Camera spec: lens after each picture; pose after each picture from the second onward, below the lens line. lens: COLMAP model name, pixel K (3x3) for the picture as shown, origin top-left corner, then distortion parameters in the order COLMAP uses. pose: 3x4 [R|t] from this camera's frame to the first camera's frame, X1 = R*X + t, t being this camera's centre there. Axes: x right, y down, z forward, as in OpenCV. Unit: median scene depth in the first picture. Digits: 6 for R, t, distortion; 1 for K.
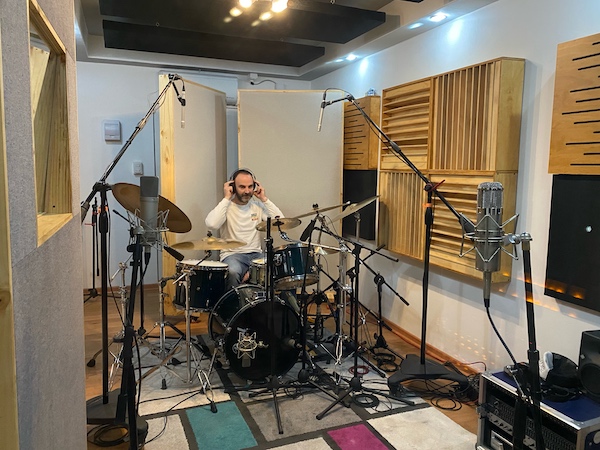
lens RADIAL K [[462.0, 0, 303.3], [0, 462.0, 219.3], [0, 0, 1]] dist [0.038444, -0.001940]
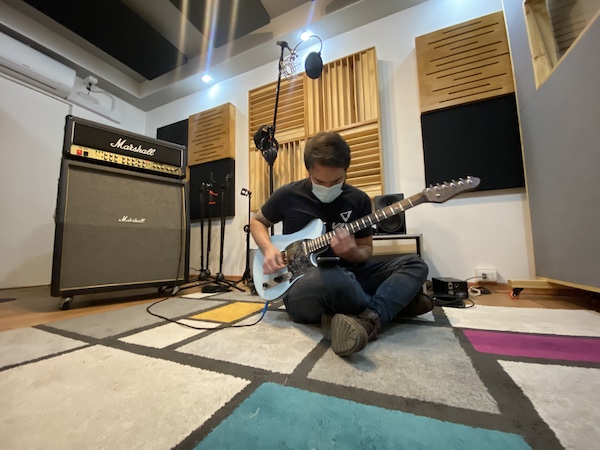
lens RADIAL K [[242.1, 0, 300.0], [0, 242.1, 225.0], [0, 0, 1]] dist [0.041556, -0.028497]
pose [[0.729455, 0.046429, 0.682451, -0.260178], [0.092767, 0.981761, -0.165948, 0.321251], [-0.677709, 0.184361, 0.711844, 0.670445]]
